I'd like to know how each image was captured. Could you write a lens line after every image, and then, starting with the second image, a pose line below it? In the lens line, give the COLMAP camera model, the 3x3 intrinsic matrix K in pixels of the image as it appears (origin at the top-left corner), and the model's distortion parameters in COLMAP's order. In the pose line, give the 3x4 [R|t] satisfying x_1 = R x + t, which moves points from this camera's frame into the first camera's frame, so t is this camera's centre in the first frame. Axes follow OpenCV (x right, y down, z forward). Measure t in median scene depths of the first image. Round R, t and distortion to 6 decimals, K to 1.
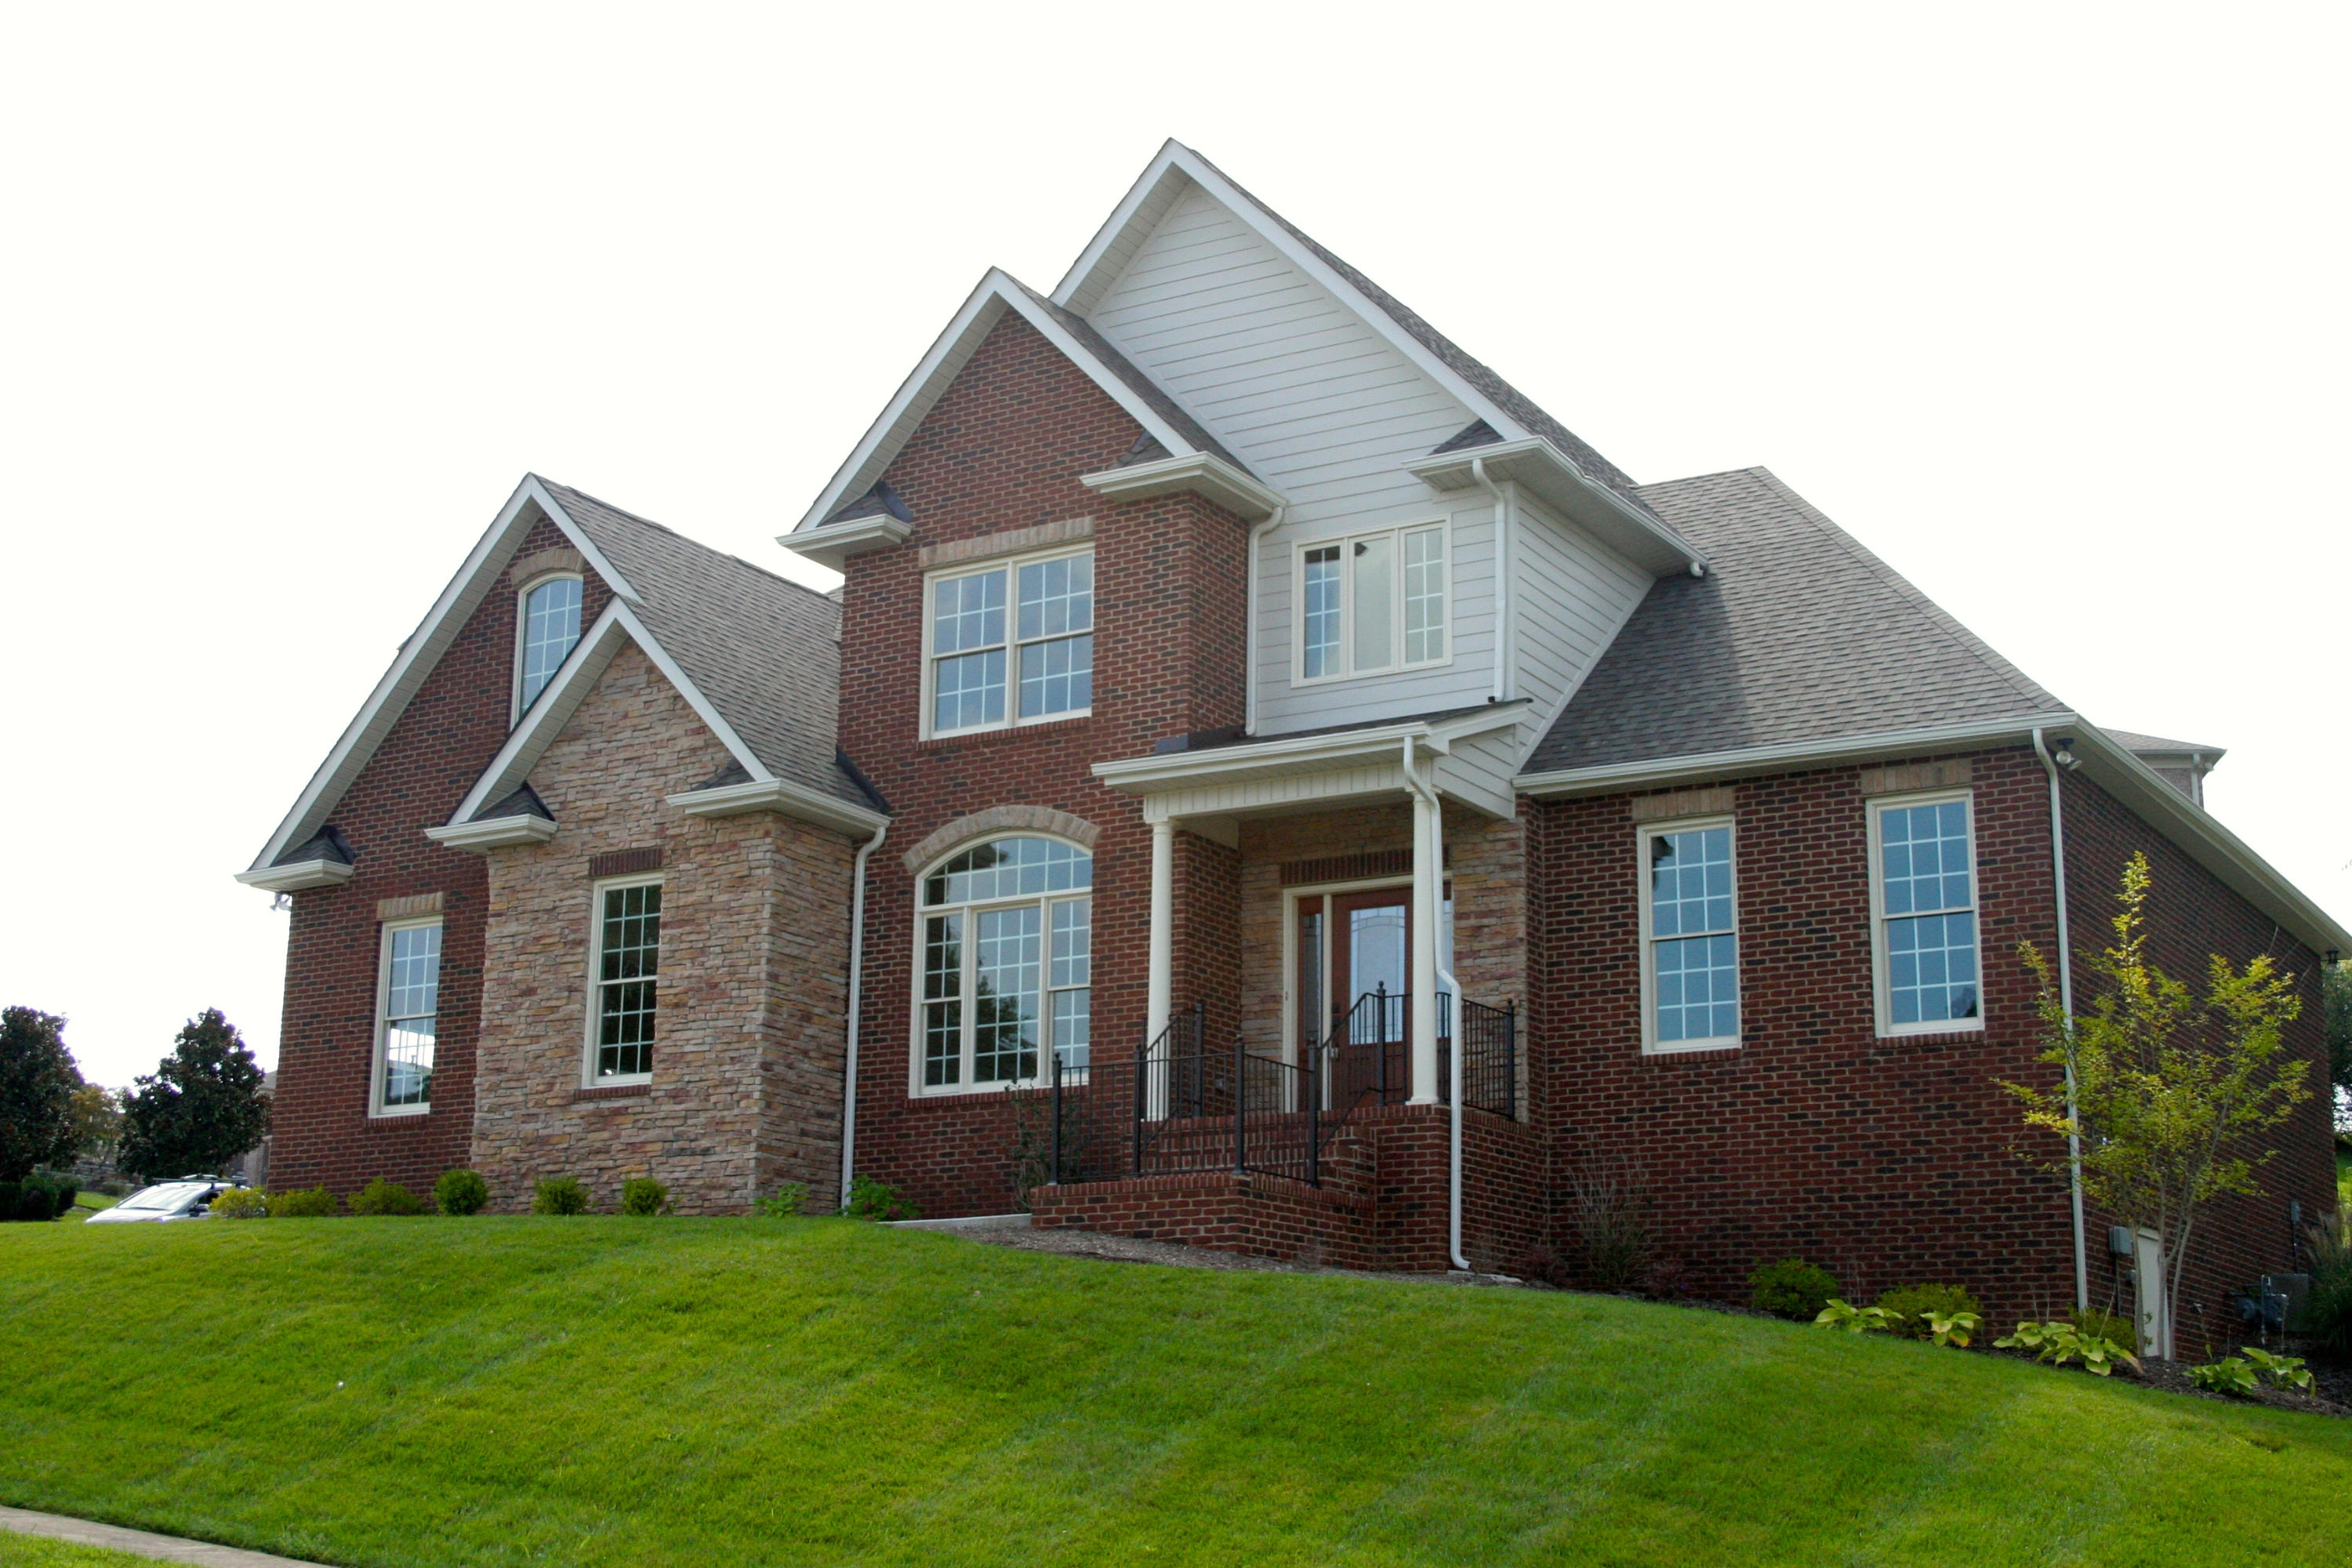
lens RADIAL K [[3058.0, 0, 1177.1], [0, 3058.0, 805.0], [0, 0, 1]] dist [0.076051, 0.000000]
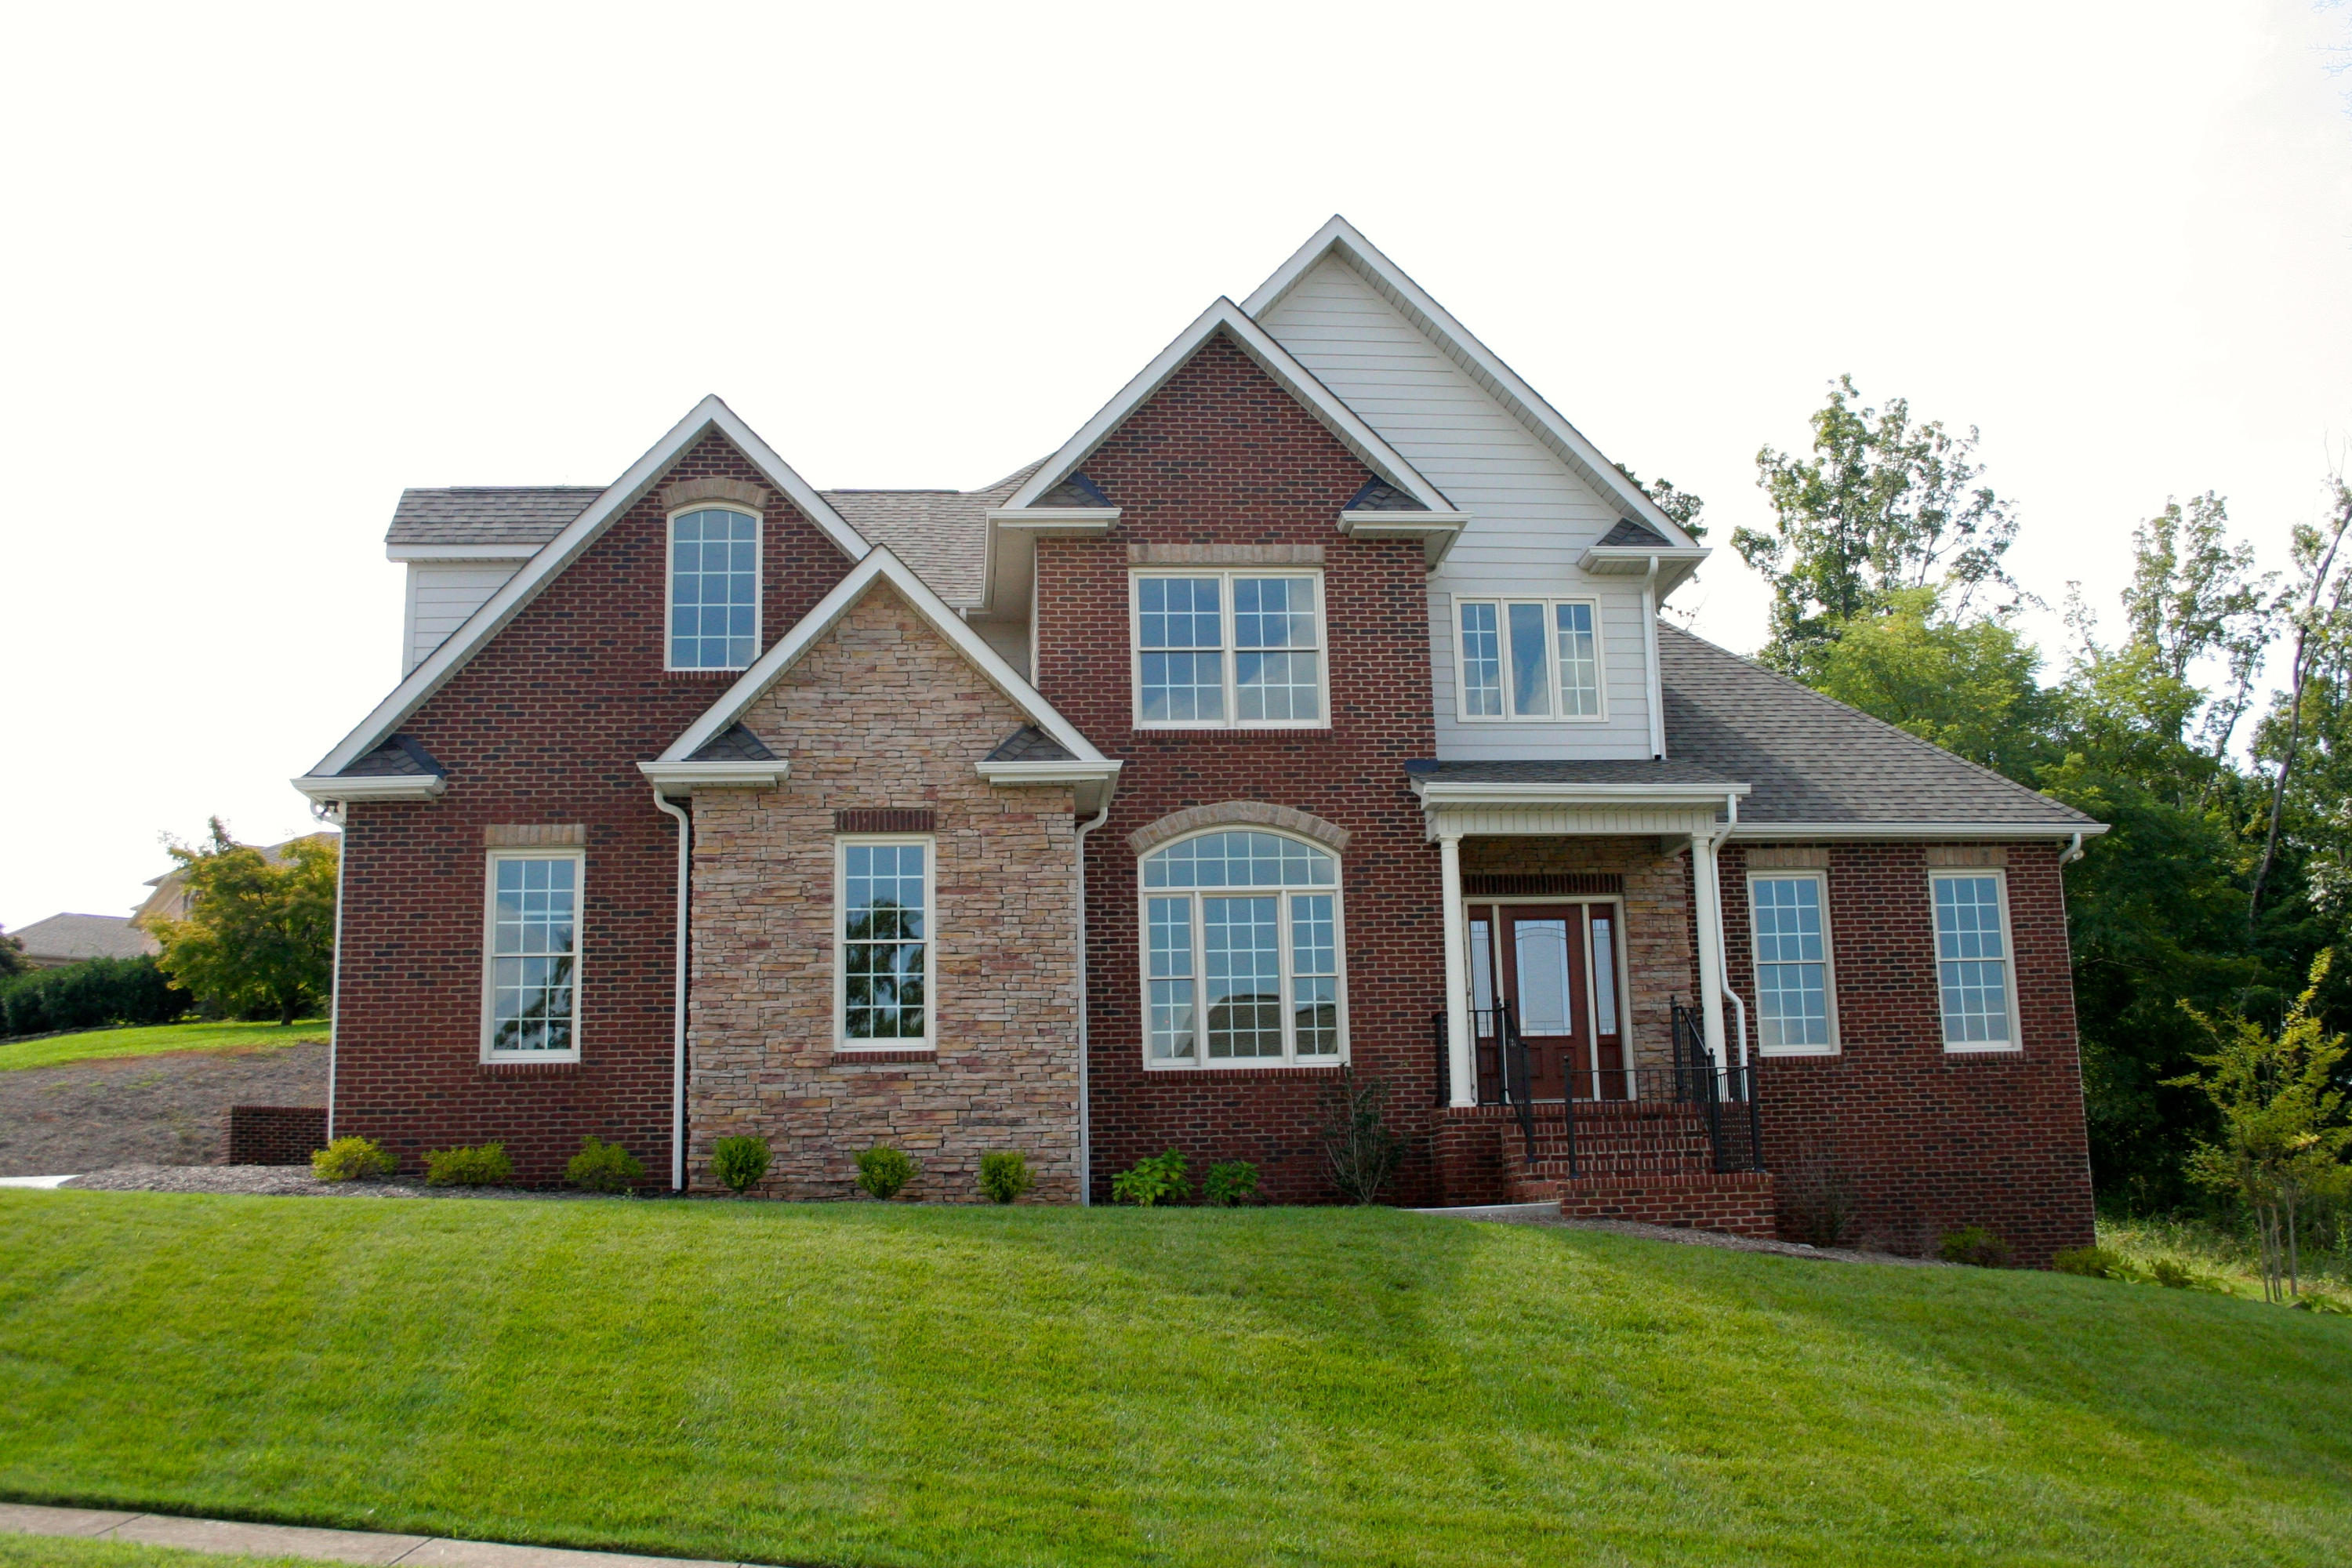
lens RADIAL K [[2372.5, 0, 1172.2], [0, 2372.5, 785.3], [0, 0, 1]] dist [-0.064312, 0.000000]
pose [[0.793595, 0.089686, 0.601800, -0.574671], [-0.103467, 0.994563, -0.011777, 0.006959], [-0.599584, -0.052920, 0.798560, 0.347281]]
